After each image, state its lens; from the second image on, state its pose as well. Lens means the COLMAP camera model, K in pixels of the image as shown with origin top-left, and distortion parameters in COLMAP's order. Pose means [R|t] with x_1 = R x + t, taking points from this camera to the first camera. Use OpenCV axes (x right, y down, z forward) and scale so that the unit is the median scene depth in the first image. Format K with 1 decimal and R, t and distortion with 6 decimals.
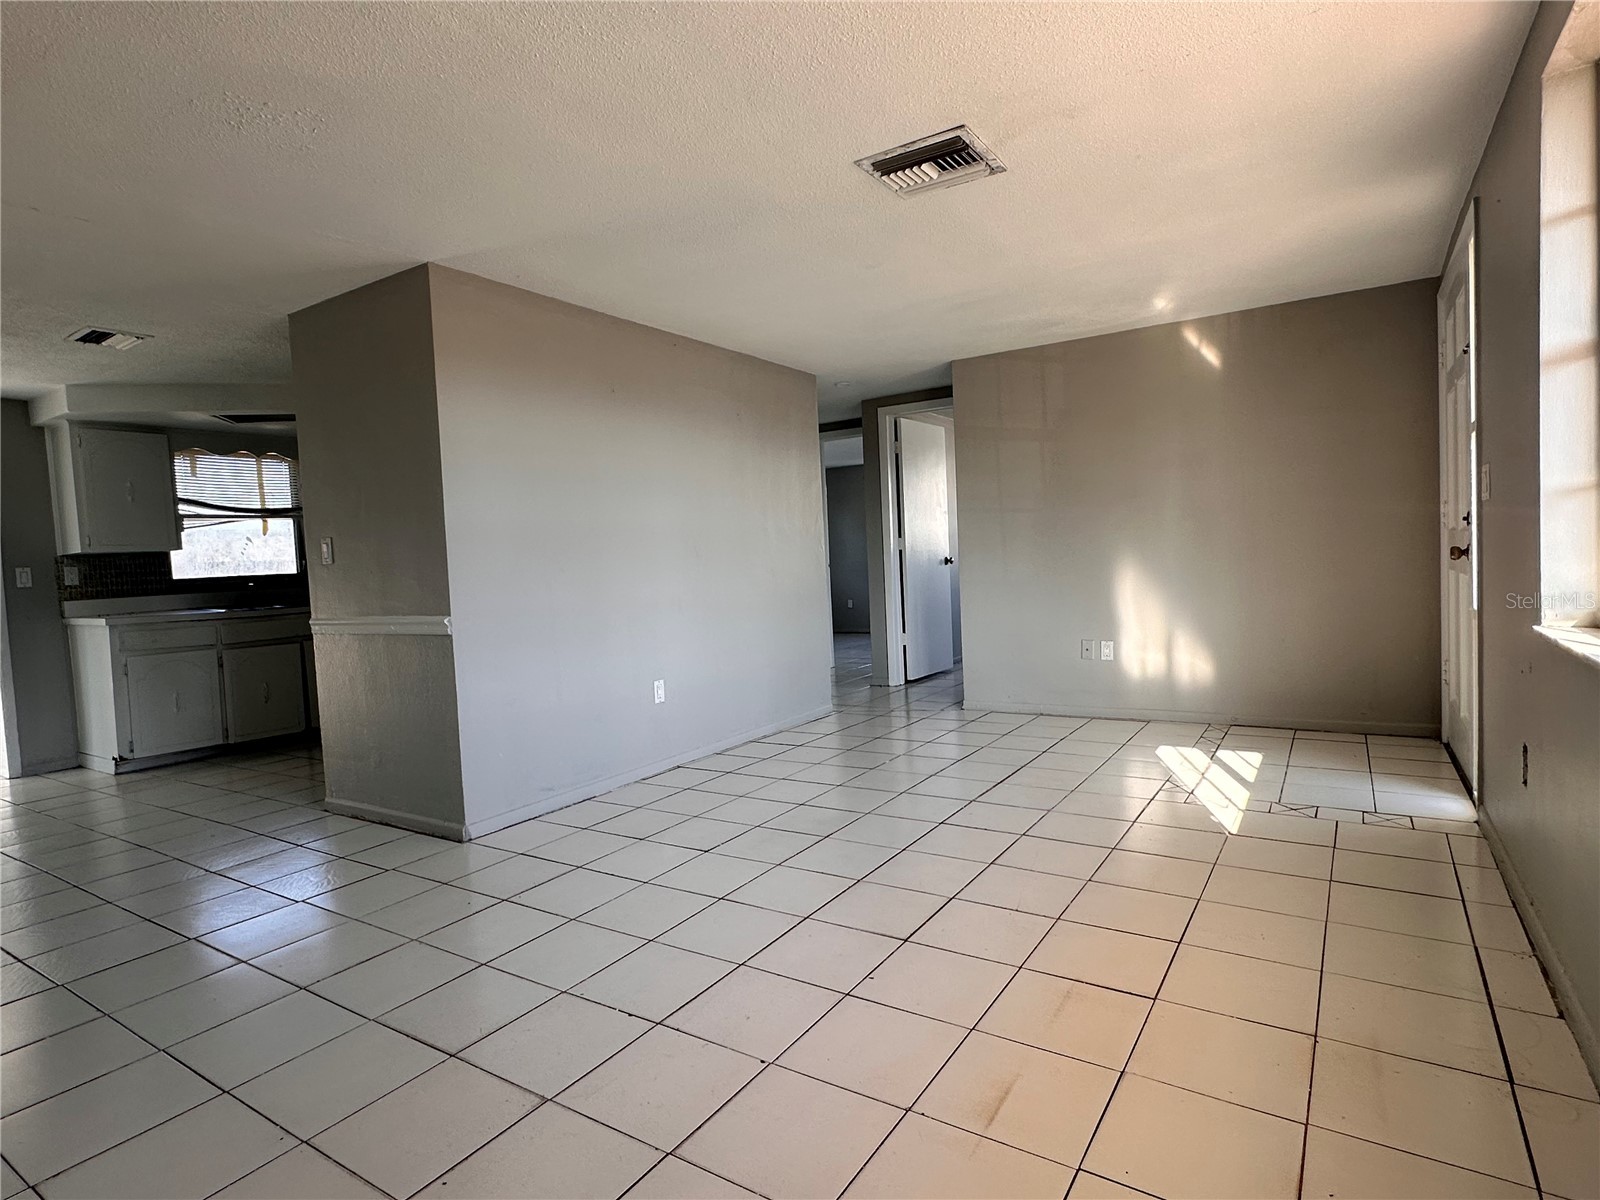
lens RADIAL K [[854.8, 0, 806.9], [0, 854.8, 597.1], [0, 0, 1]] dist [-0.004296, 0.001508]
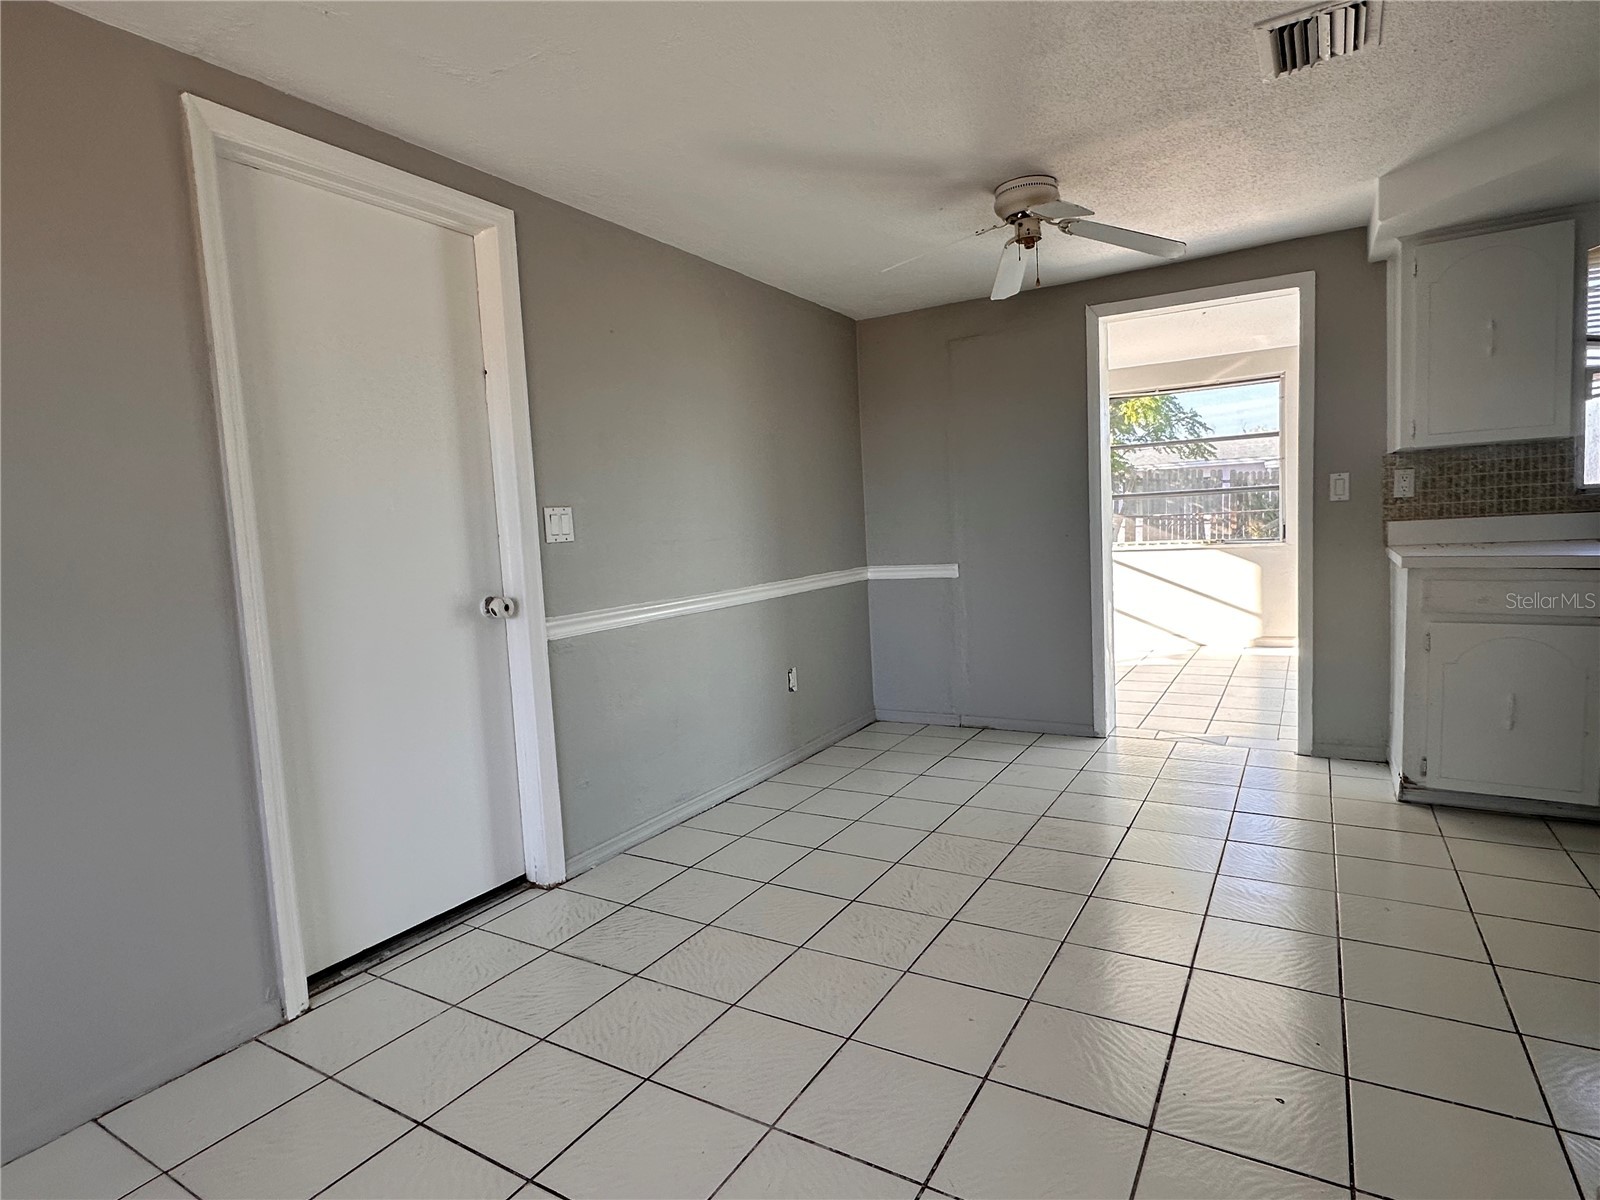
lens RADIAL K [[854.8, 0, 803.4], [0, 854.8, 599.2], [0, 0, 1]] dist [-0.004296, 0.001508]
pose [[0.034241, 0.137936, -0.989849, -0.246482], [0.007068, 0.990372, 0.138253, -0.036722], [0.999389, -0.011730, 0.032936, 0.609732]]
